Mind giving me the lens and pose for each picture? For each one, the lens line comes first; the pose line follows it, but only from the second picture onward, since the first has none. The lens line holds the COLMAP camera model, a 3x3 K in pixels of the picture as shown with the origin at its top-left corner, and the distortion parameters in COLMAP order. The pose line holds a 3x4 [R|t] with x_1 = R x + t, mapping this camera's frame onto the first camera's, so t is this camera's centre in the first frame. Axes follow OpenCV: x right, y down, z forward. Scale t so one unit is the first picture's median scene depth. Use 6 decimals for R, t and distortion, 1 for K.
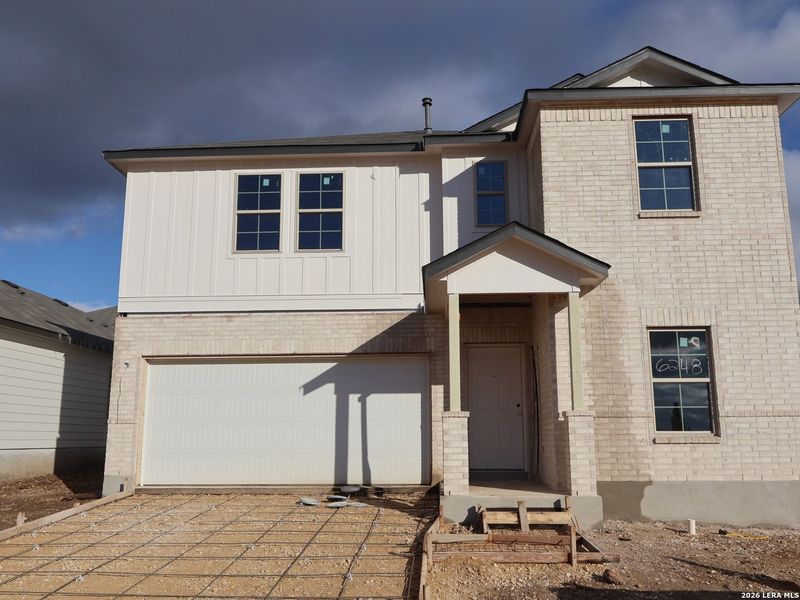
lens RADIAL K [[724.9, 0, 365.2], [0, 724.9, 297.7], [0, 0, 1]] dist [0.017523, 0.007967]
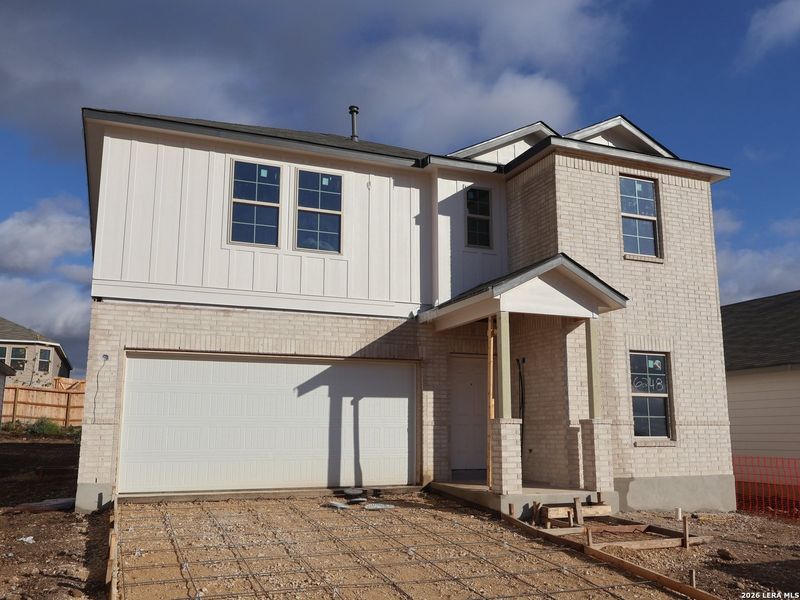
lens RADIAL K [[724.9, 0, 406.5], [0, 724.9, 302.0], [0, 0, 1]] dist [0.017523, 0.007967]
pose [[0.902139, 0.081938, 0.423594, -0.383967], [-0.086363, 0.996225, -0.008776, 0.002522], [-0.422714, -0.028665, 0.905810, 0.053519]]
